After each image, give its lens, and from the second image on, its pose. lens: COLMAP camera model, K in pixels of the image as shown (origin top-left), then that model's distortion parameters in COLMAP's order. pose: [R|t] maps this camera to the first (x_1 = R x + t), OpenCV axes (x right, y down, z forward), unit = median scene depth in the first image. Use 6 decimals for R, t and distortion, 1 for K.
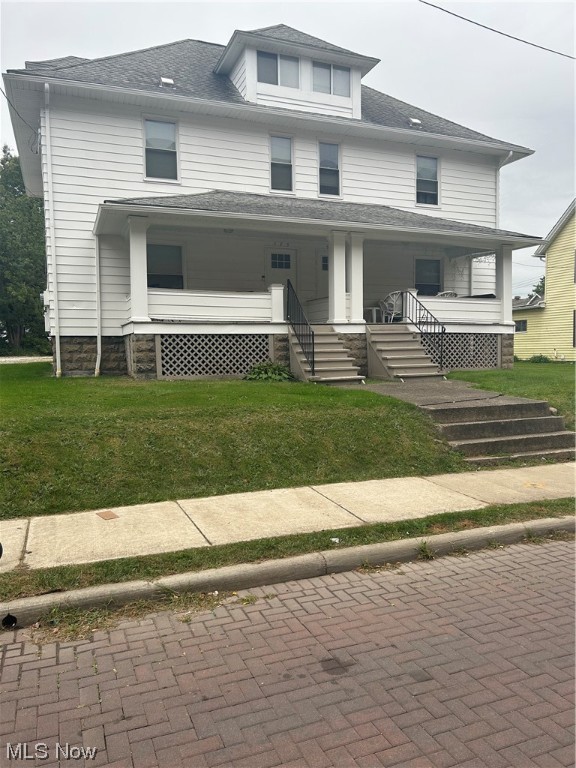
lens RADIAL K [[583.3, 0, 288.0], [0, 583.3, 384.0], [0, 0, 1]] dist [0.014030, -0.003015]
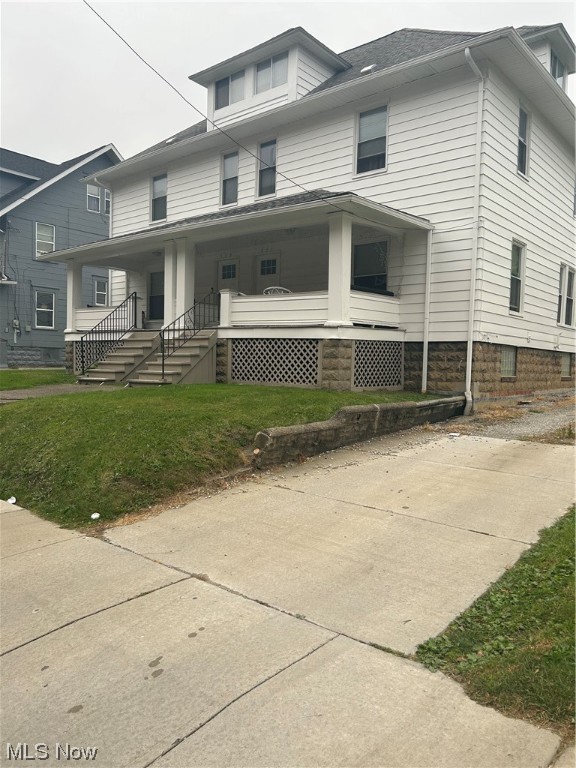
lens RADIAL K [[575.2, 0, 288.0], [0, 575.2, 384.0], [0, 0, 1]] dist [0.046789, -0.059737]
pose [[0.465682, 0.056101, -0.883172, 1.085030], [-0.082382, 0.996403, 0.019855, -0.046080], [0.881109, 0.063512, 0.468629, 0.709257]]
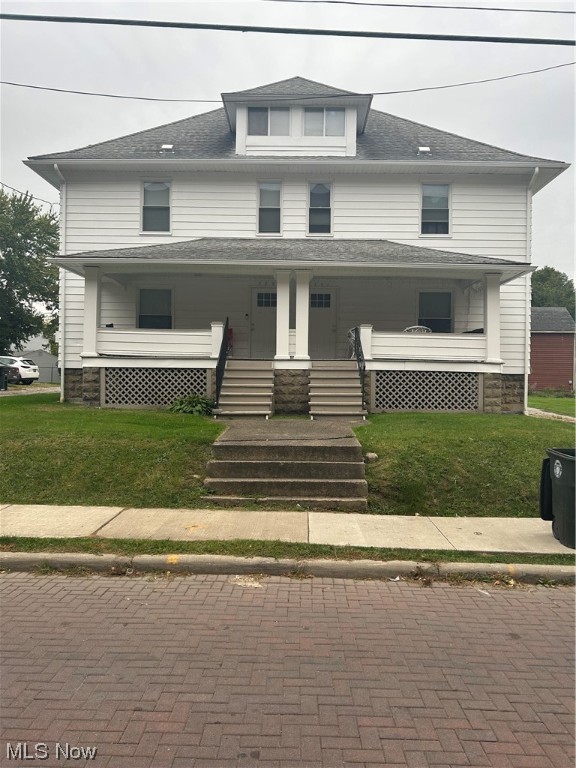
lens RADIAL K [[575.2, 0, 288.0], [0, 575.2, 384.0], [0, 0, 1]] dist [0.046789, -0.059737]
pose [[0.920630, 0.024019, -0.389698, 0.484429], [-0.048461, 0.997417, -0.053009, -0.009063], [0.387418, 0.067687, 0.919416, 0.090585]]
